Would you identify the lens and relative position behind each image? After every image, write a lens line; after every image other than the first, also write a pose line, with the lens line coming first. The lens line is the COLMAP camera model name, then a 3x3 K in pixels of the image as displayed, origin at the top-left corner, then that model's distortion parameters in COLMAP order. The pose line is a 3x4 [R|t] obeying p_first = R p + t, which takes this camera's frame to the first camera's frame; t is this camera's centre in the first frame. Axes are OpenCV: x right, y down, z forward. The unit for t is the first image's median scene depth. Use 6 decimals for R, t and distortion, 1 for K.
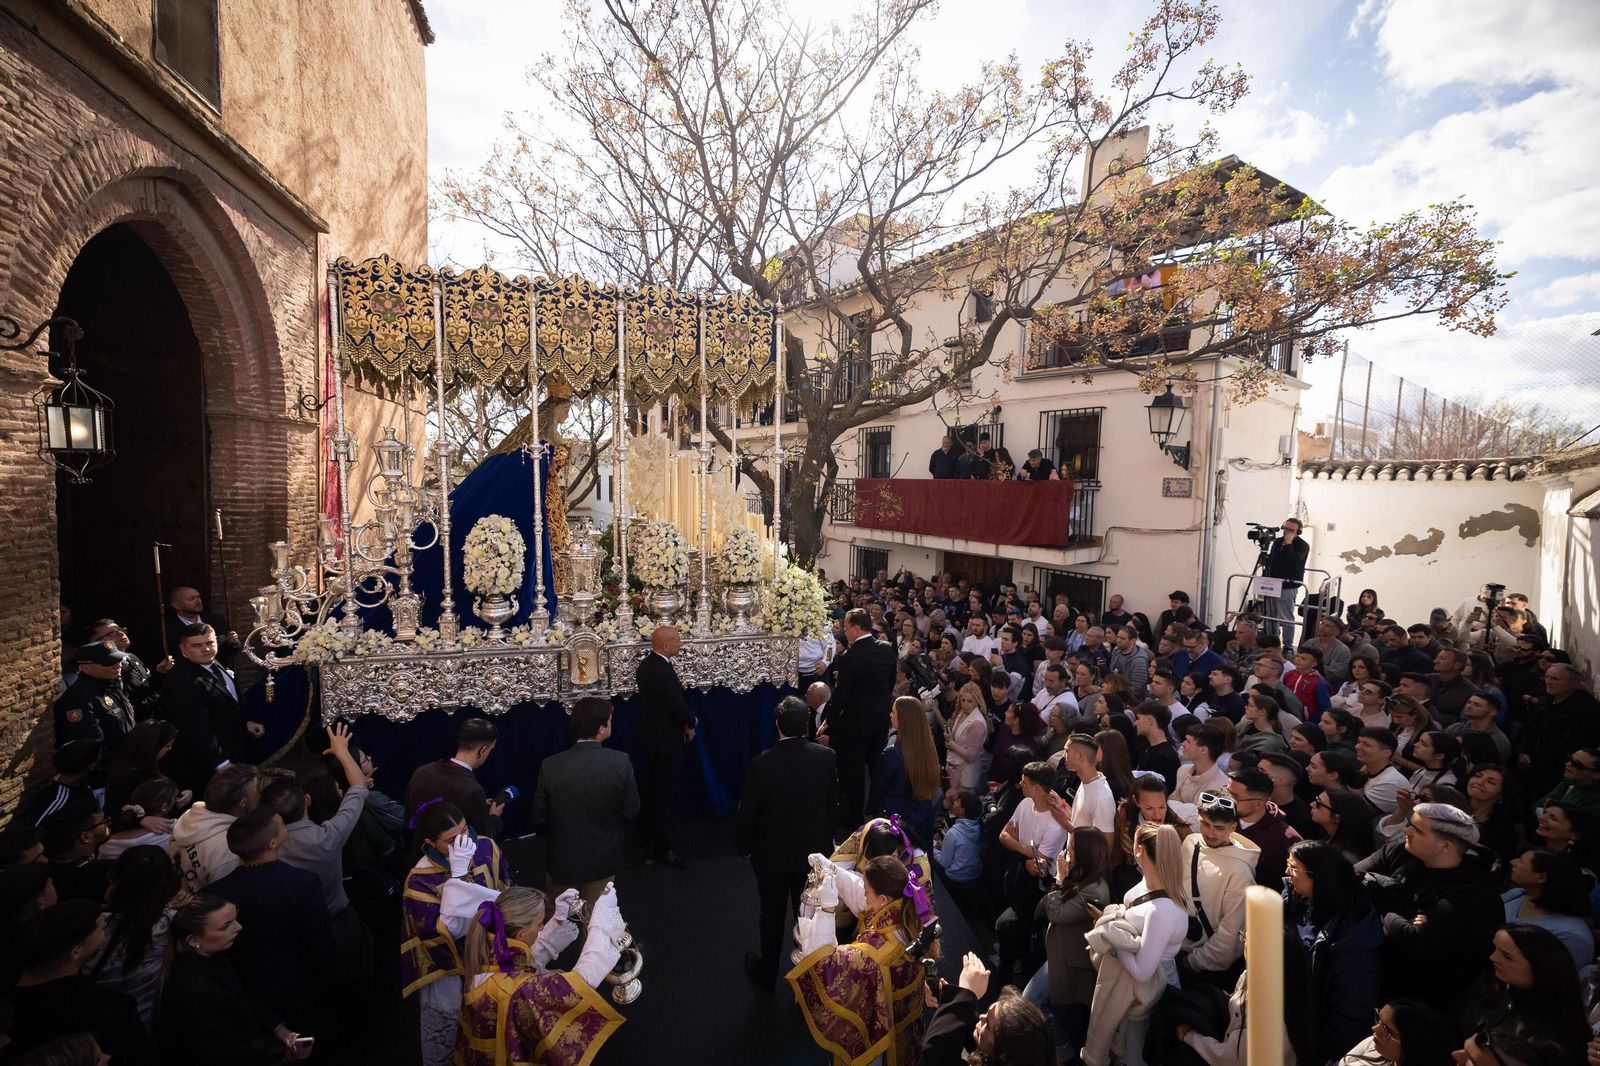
lens RADIAL K [[670.0, 0, 807.3], [0, 670.0, 535.3], [0, 0, 1]] dist [0.002029, -0.000699]
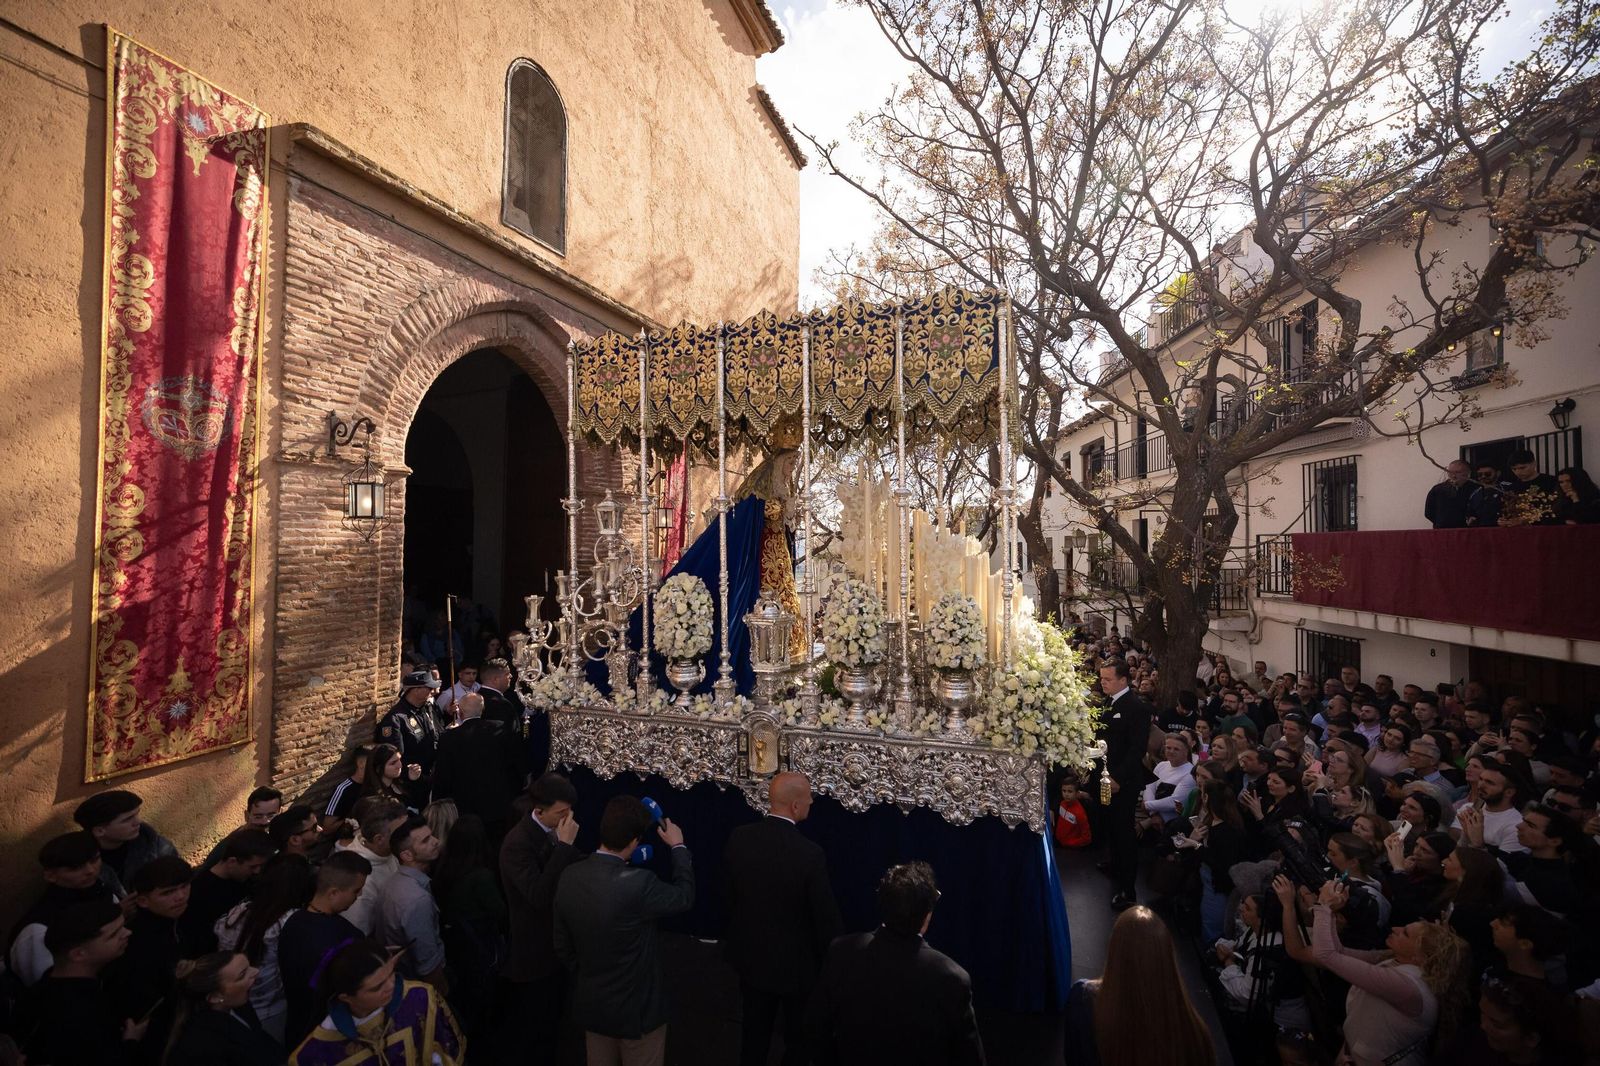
lens RADIAL K [[670.0, 0, 804.4], [0, 670.0, 535.4], [0, 0, 1]] dist [0.002029, -0.000699]
pose [[0.796238, -0.030613, -0.604209, 0.207965], [-0.032015, 0.995187, -0.092613, -0.000720], [0.604136, 0.093086, 0.791426, 0.293258]]
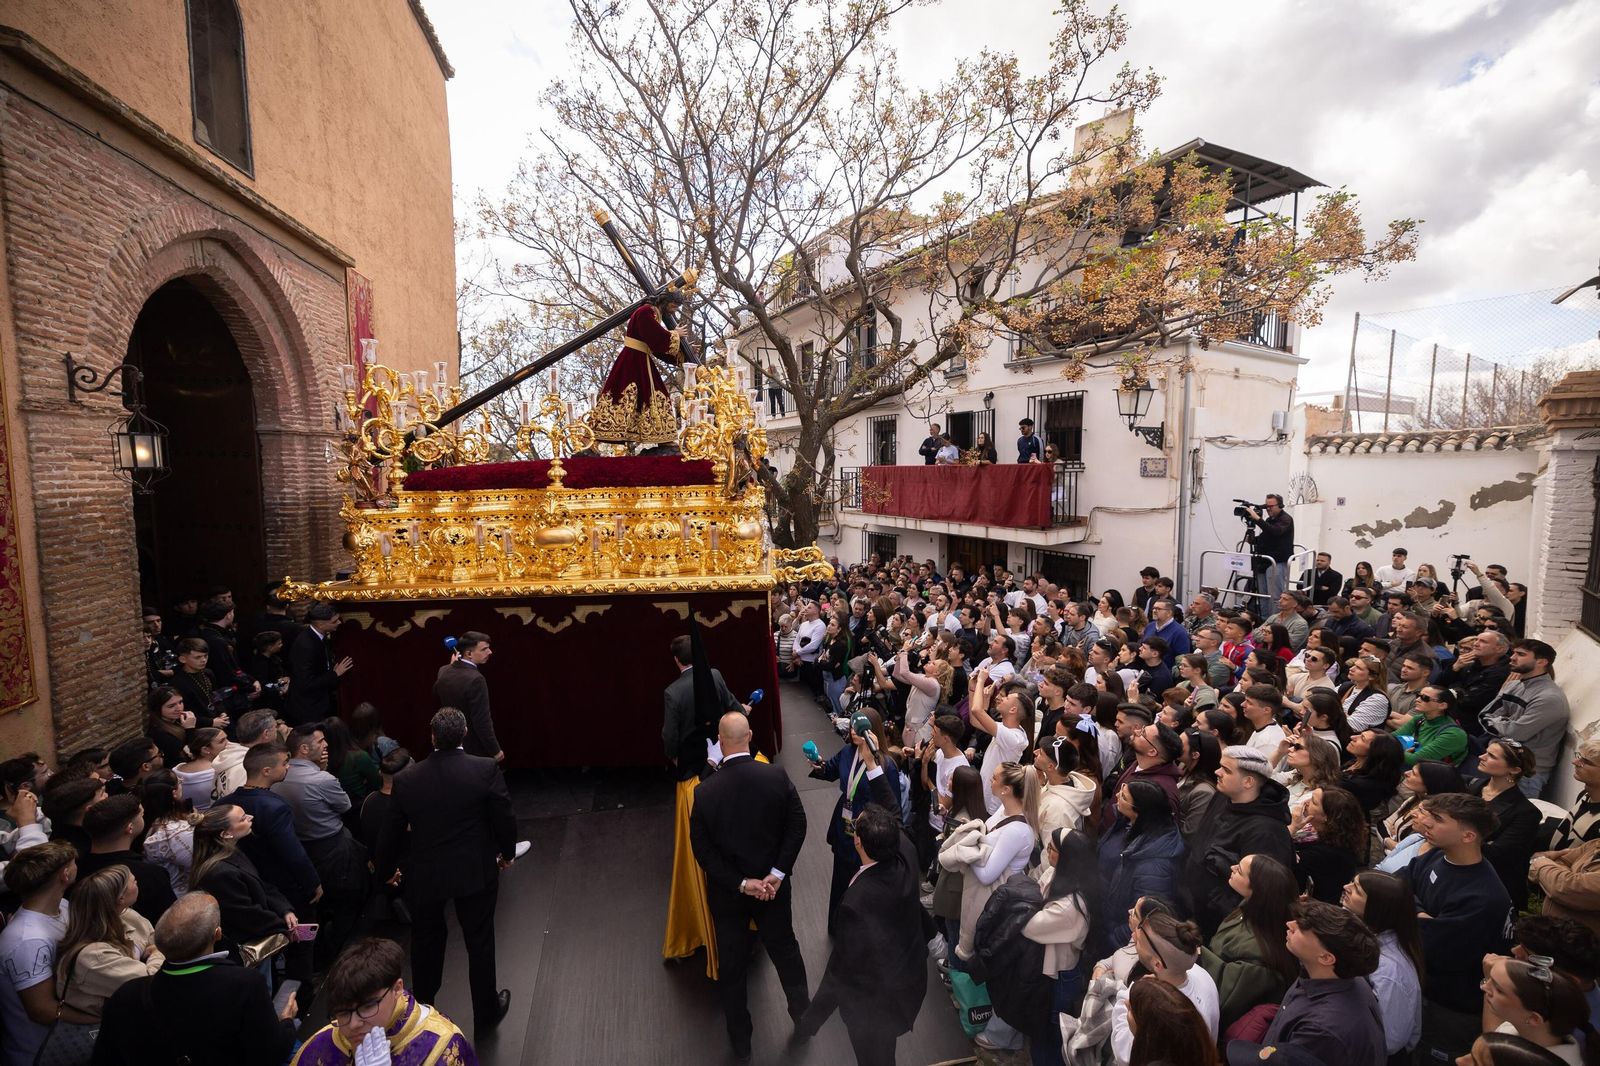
lens RADIAL K [[670.0, 0, 809.6], [0, 670.0, 538.4], [0, 0, 1]] dist [0.002029, -0.000699]
pose [[0.996715, -0.021421, -0.078111, 0.162799], [0.023171, 0.999499, 0.021564, 0.005225], [0.077610, -0.023303, 0.996711, -0.105854]]
